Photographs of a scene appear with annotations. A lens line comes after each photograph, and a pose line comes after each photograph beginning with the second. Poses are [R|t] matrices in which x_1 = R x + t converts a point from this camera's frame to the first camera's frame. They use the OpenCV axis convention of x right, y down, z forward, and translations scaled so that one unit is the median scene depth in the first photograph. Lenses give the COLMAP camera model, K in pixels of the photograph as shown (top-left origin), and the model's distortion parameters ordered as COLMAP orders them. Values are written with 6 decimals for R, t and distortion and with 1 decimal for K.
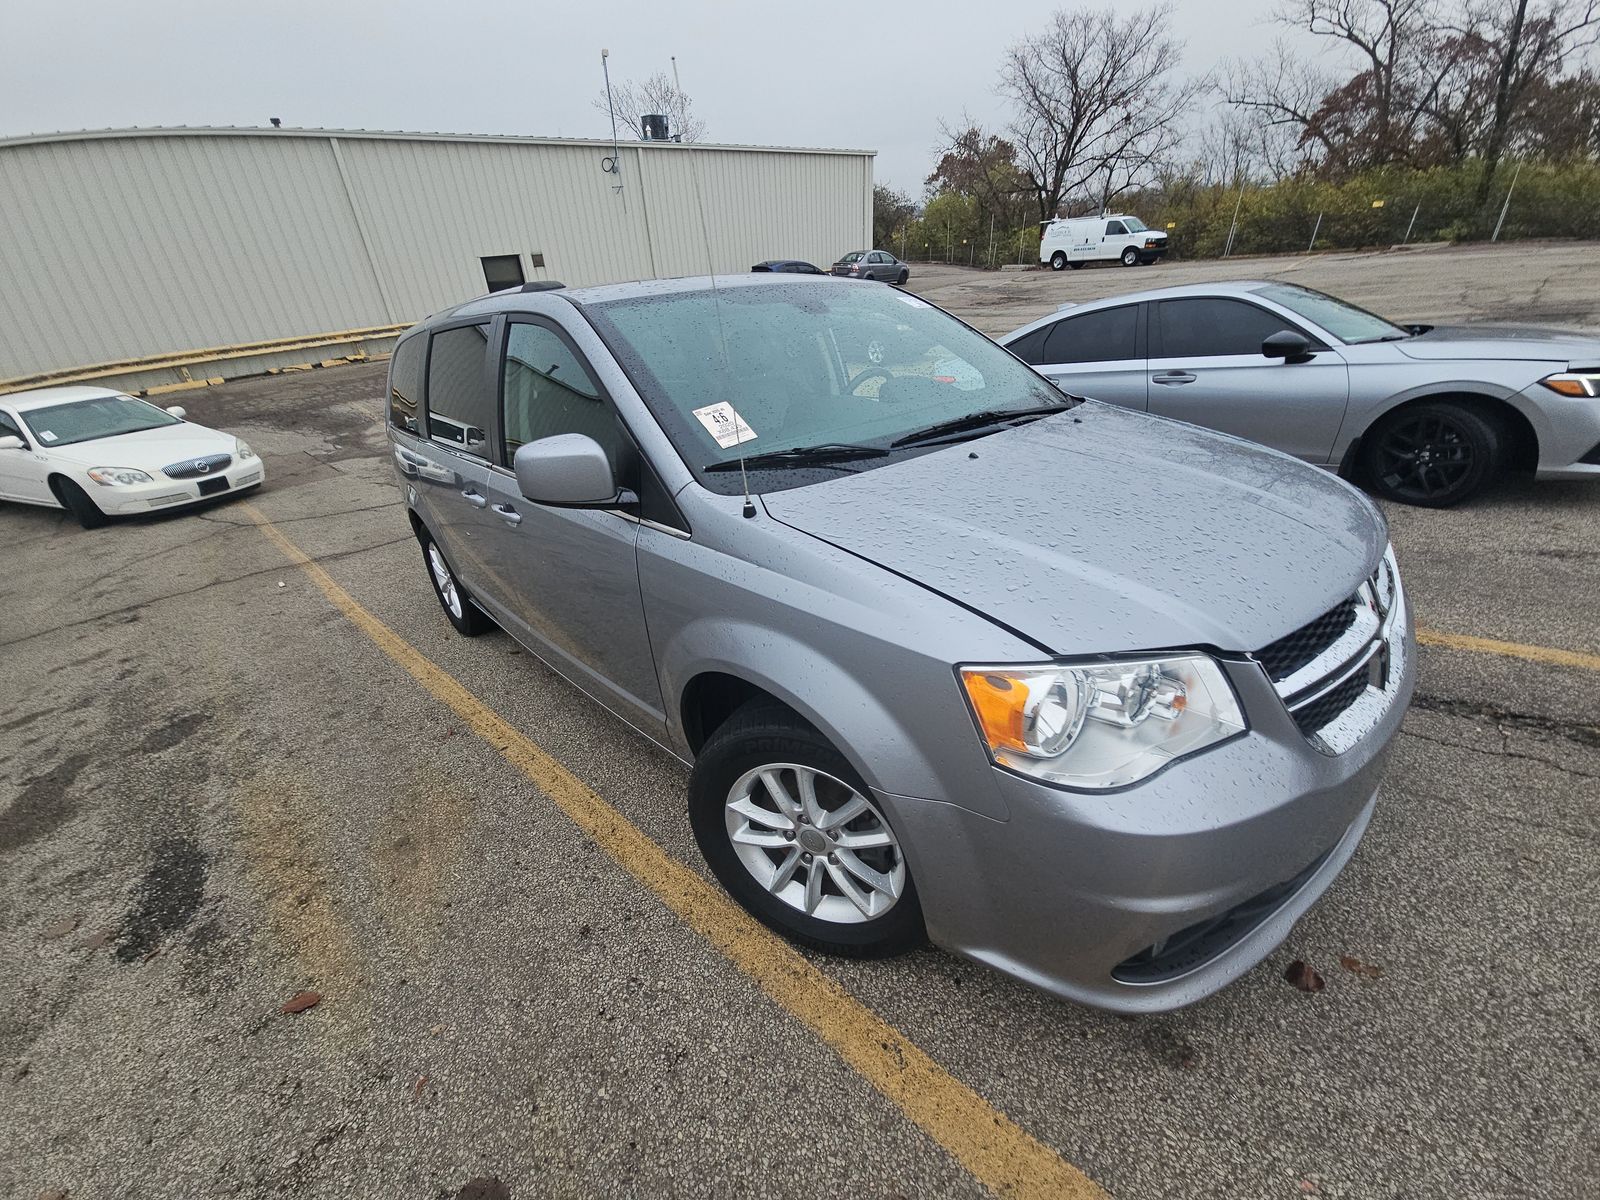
lens RADIAL K [[643.4, 0, 799.0], [0, 643.4, 600.6], [0, 0, 1]] dist [0.009613, -0.010089]
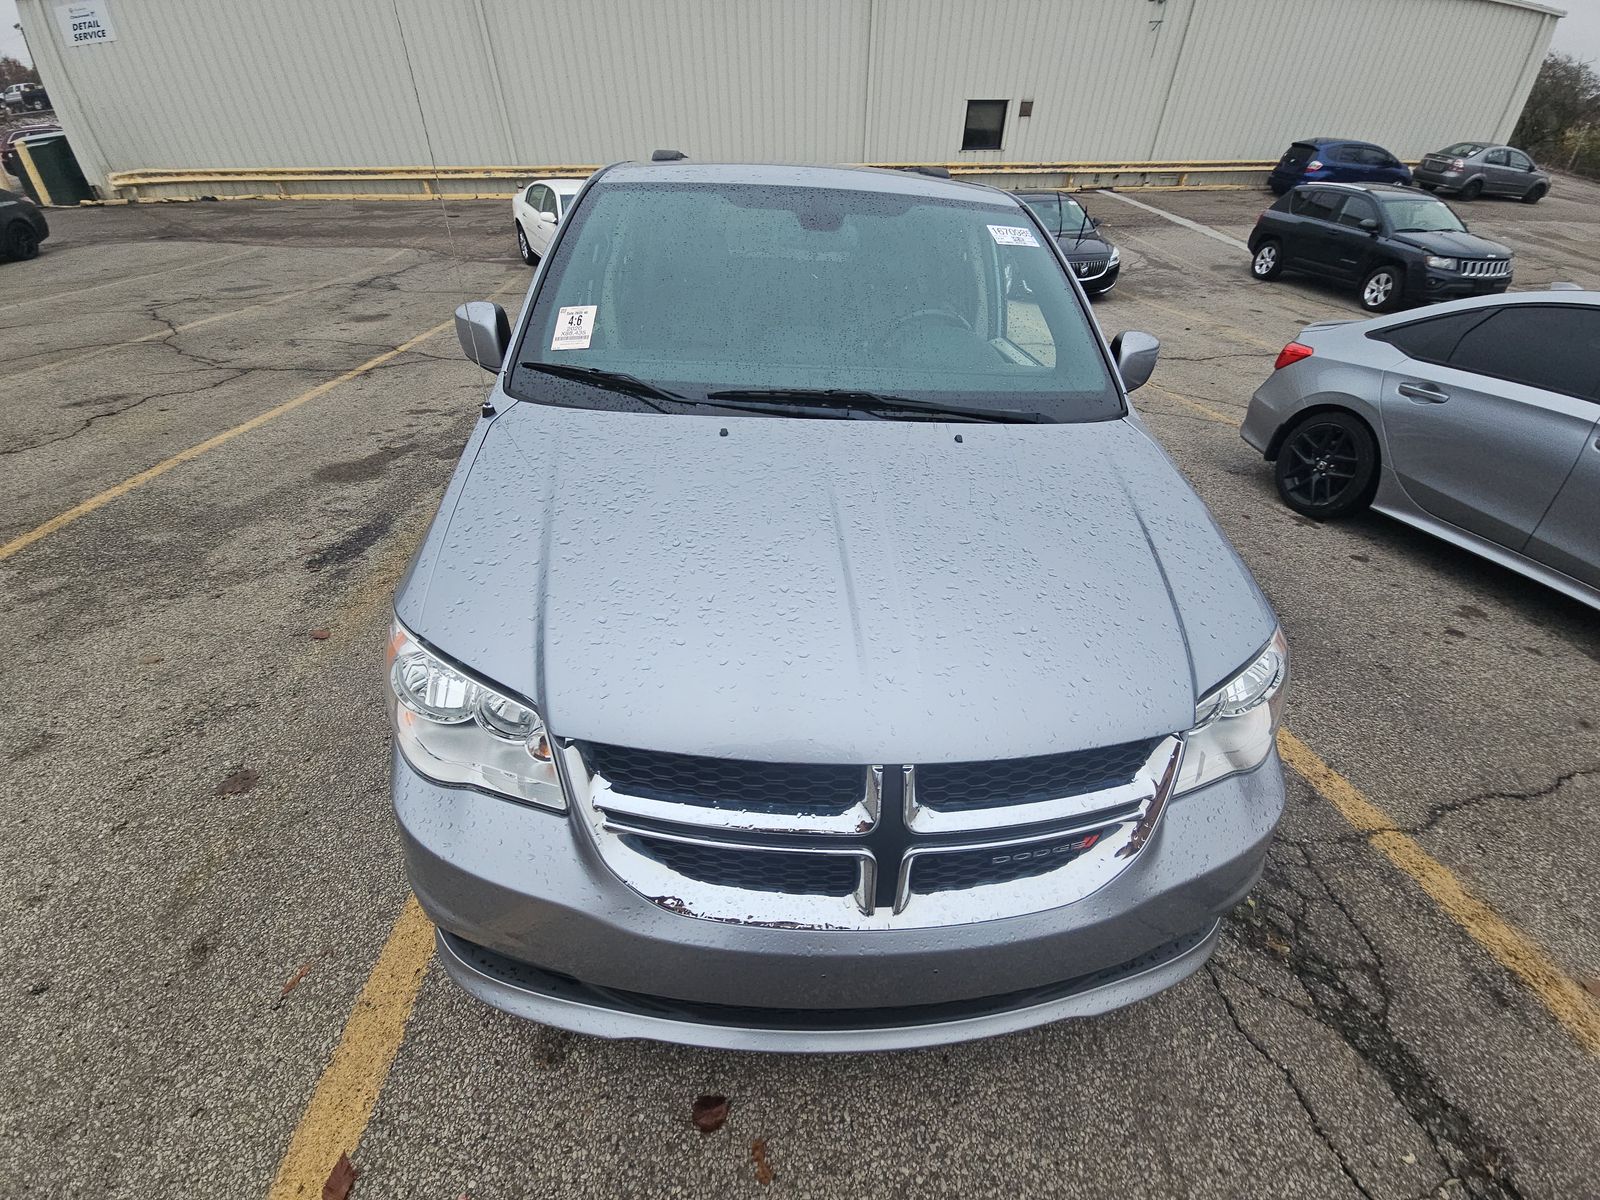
lens RADIAL K [[643.4, 0, 812.8], [0, 643.4, 599.1], [0, 0, 1]] dist [0.009613, -0.010089]
pose [[0.781056, 0.435575, -0.447466, 1.036851], [-0.354846, 0.899213, 0.255930, -0.347349], [0.513844, -0.041114, 0.856898, 0.357428]]
